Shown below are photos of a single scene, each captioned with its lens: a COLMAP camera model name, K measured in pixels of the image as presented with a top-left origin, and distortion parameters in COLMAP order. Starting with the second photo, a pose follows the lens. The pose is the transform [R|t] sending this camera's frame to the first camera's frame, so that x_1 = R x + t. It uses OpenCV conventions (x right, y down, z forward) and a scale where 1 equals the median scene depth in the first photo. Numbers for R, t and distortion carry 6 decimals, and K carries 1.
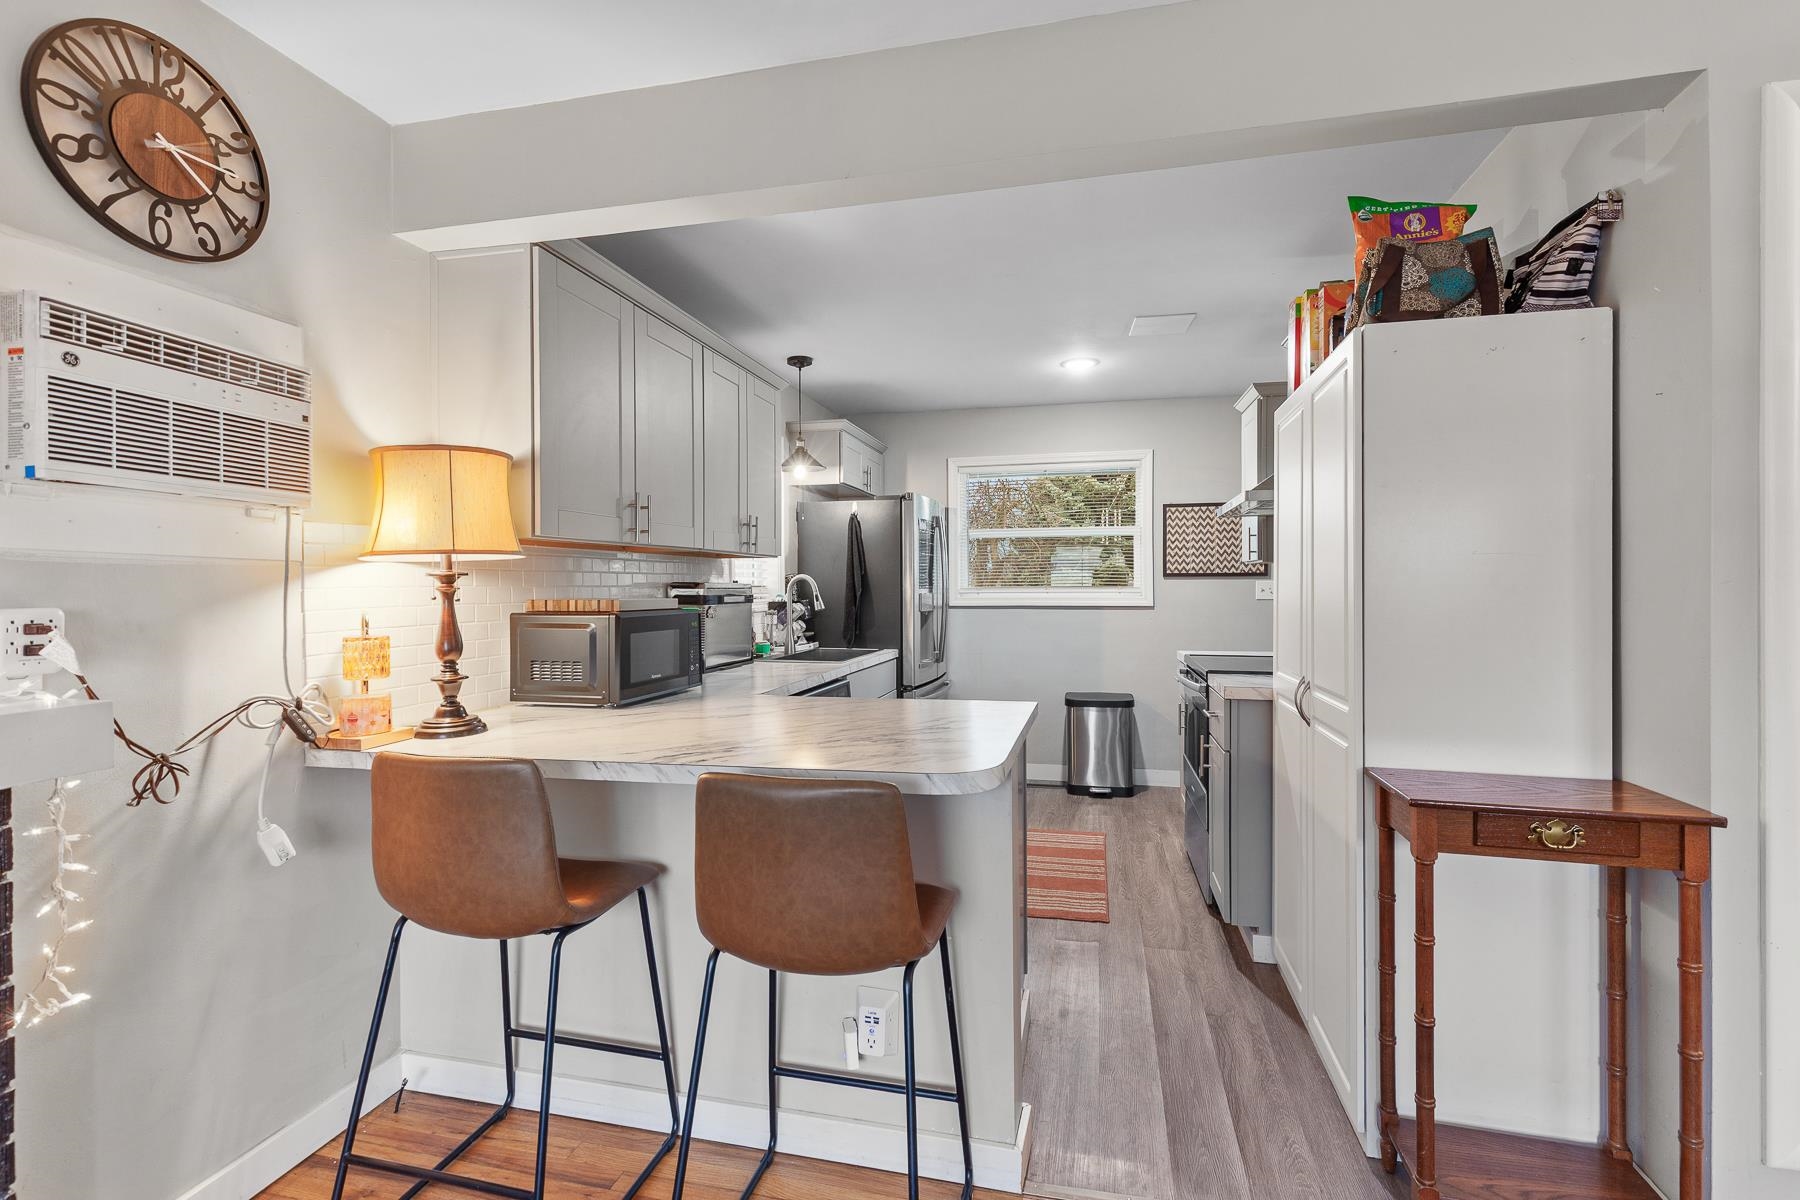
lens RADIAL K [[820.4, 0, 903.9], [0, 820.4, 587.6], [0, 0, 1]] dist [0.000030, -0.000132]
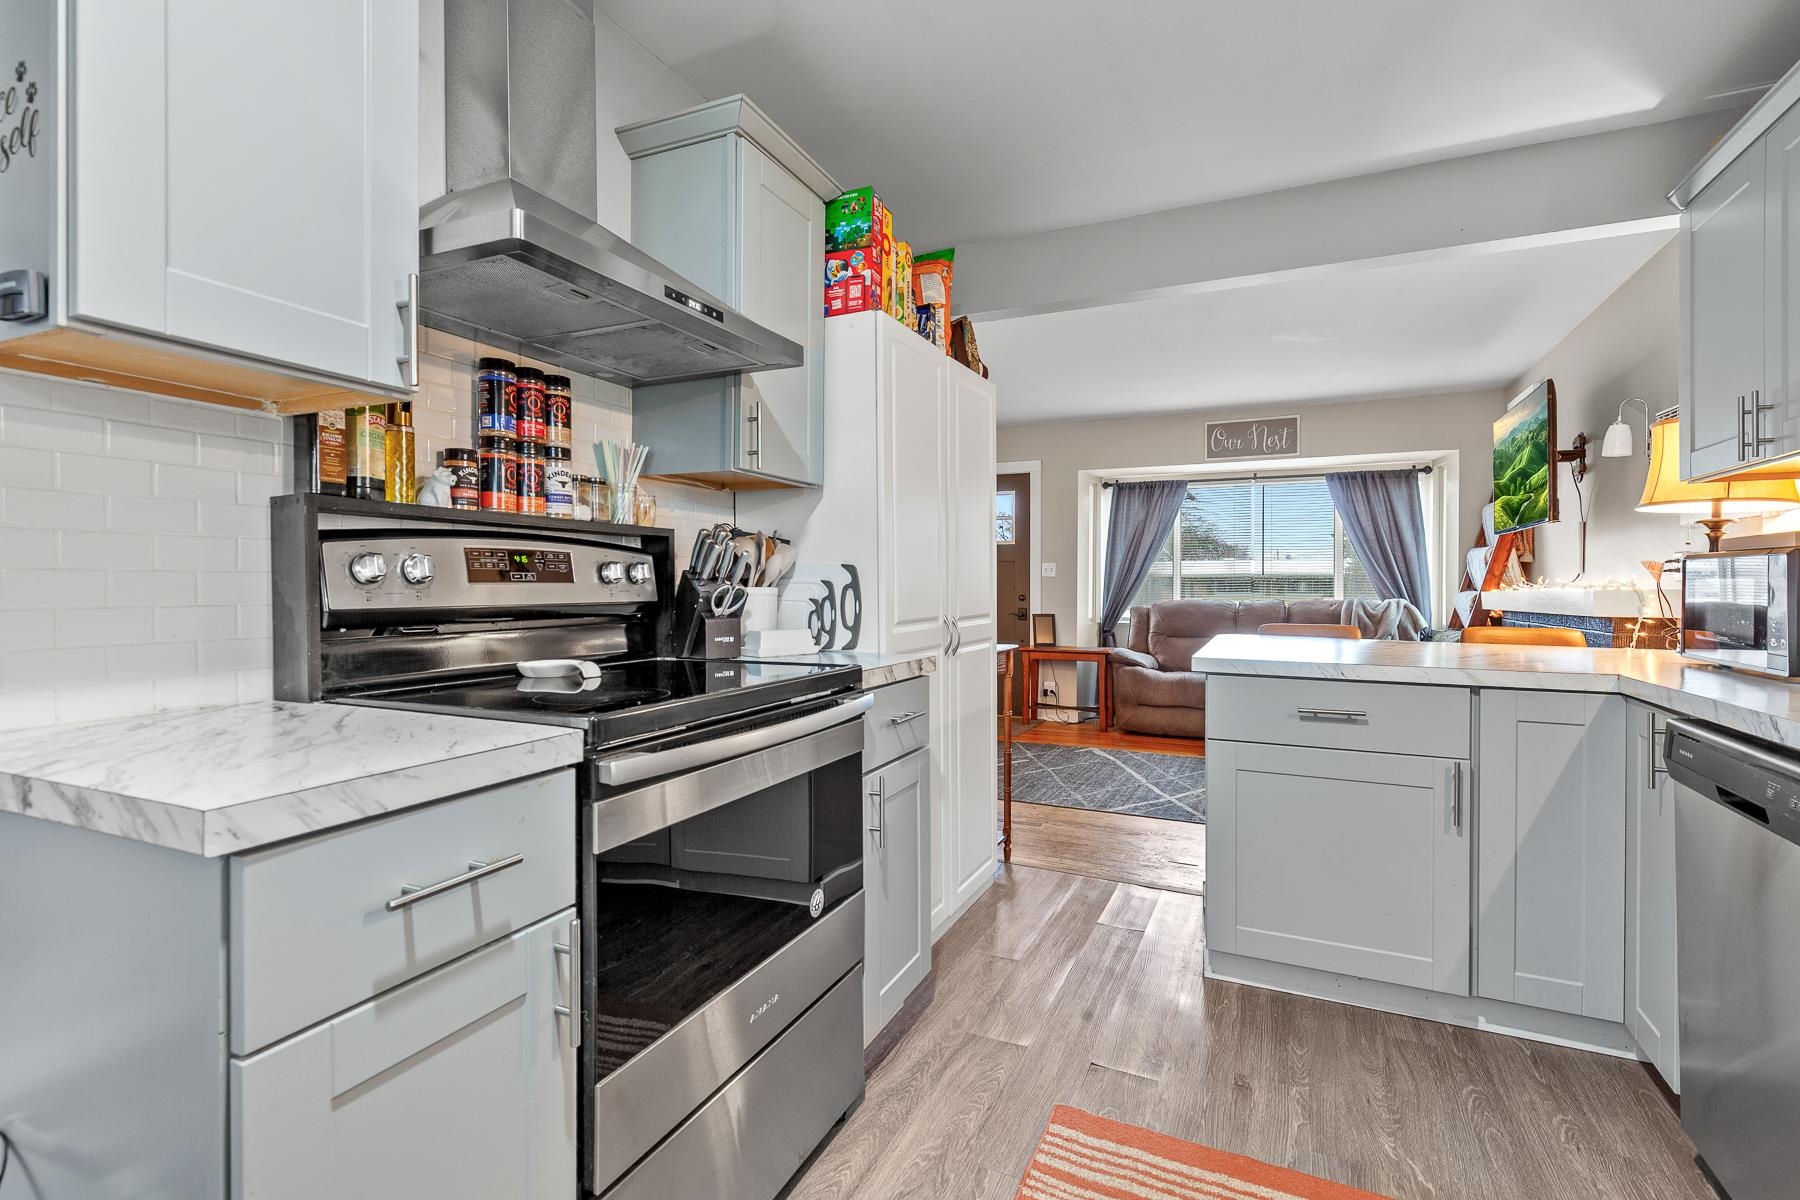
lens RADIAL K [[820.4, 0, 903.9], [0, 820.4, 587.6], [0, 0, 1]] dist [0.000030, -0.000132]
pose [[-0.979002, 0.001512, 0.203845, 0.360115], [0.003386, 0.999955, 0.008846, 0.065037], [-0.203823, 0.009350, -0.978963, 2.407774]]
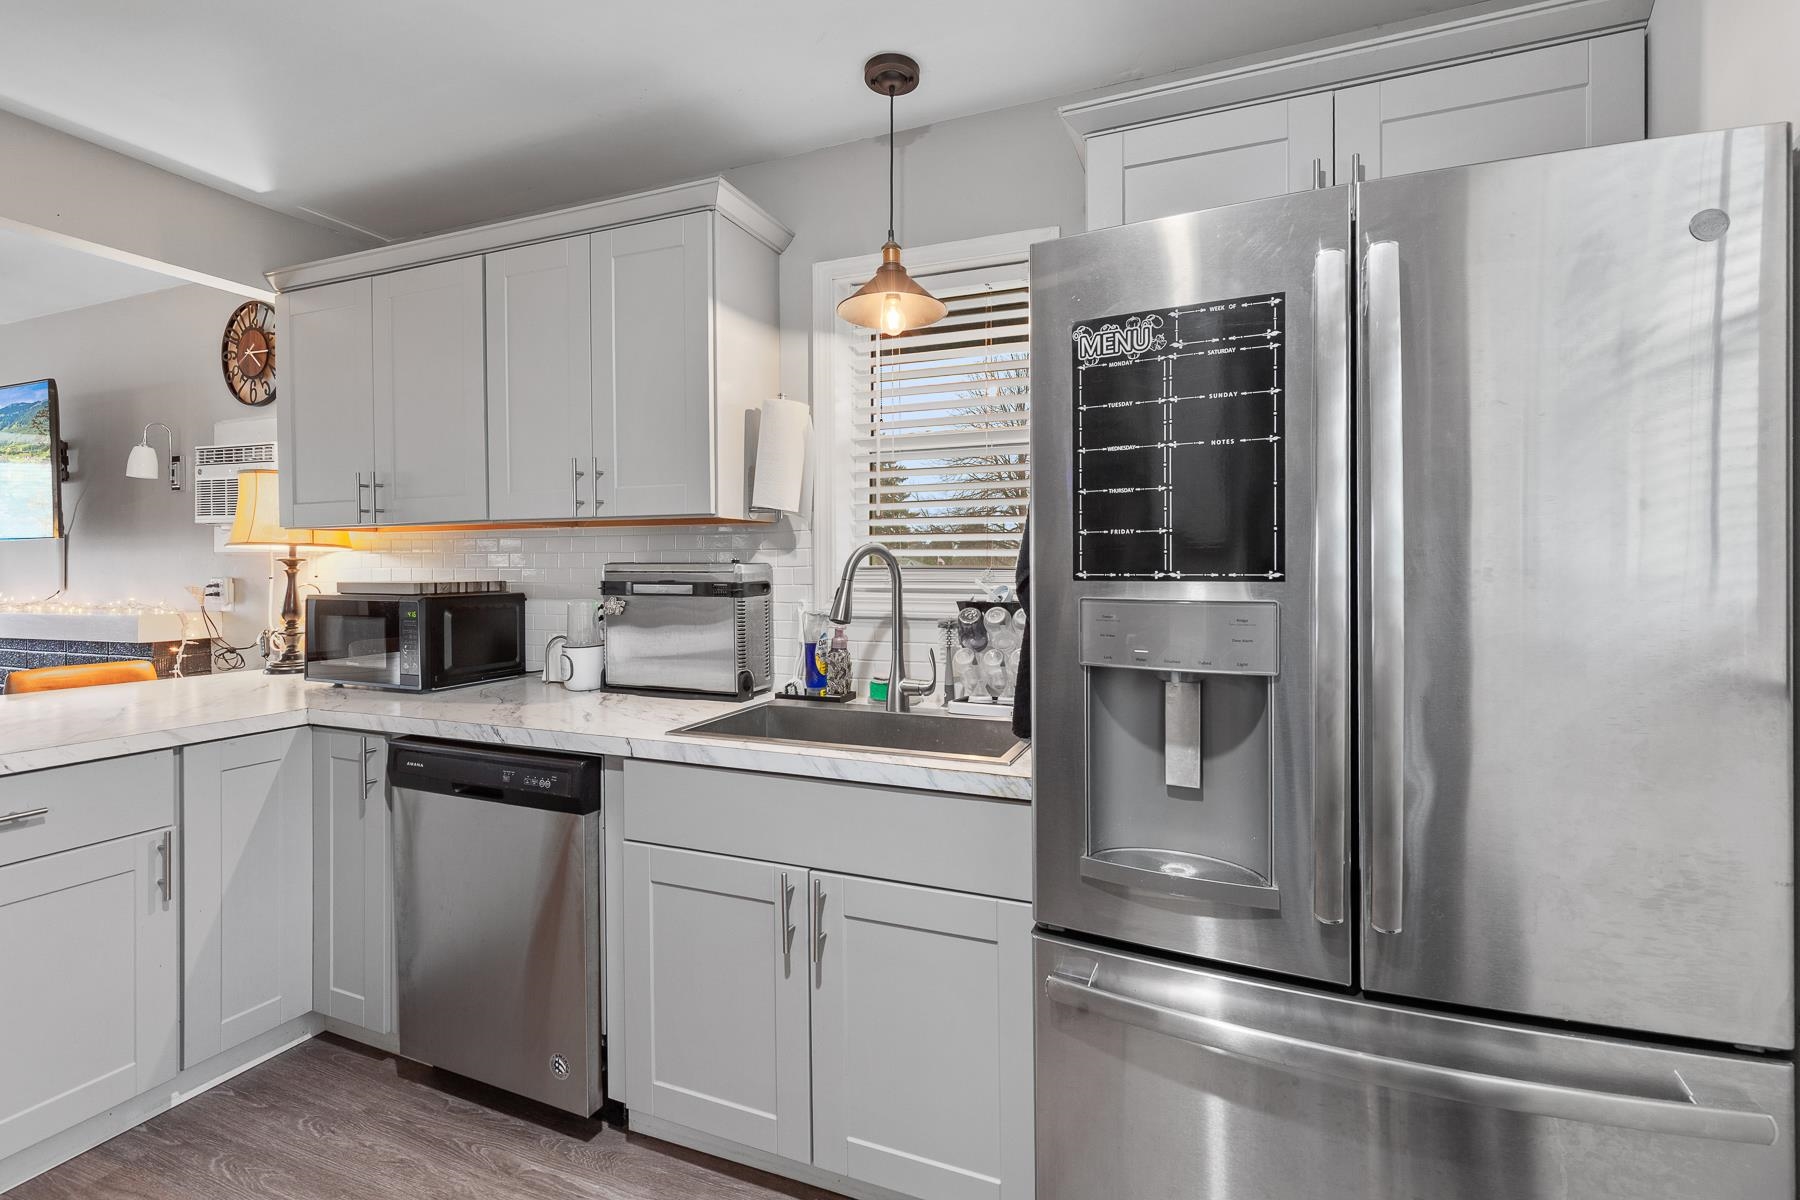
lens RADIAL K [[843.6, 0, 901.6], [0, 843.6, 560.6], [0, 0, 1]] dist [0.001981, 0.000431]
pose [[-0.160215, 0.008746, -0.987043, 0.716573], [0.000803, 0.999962, 0.008730, -0.026988], [0.987082, 0.000606, -0.160215, 2.268428]]
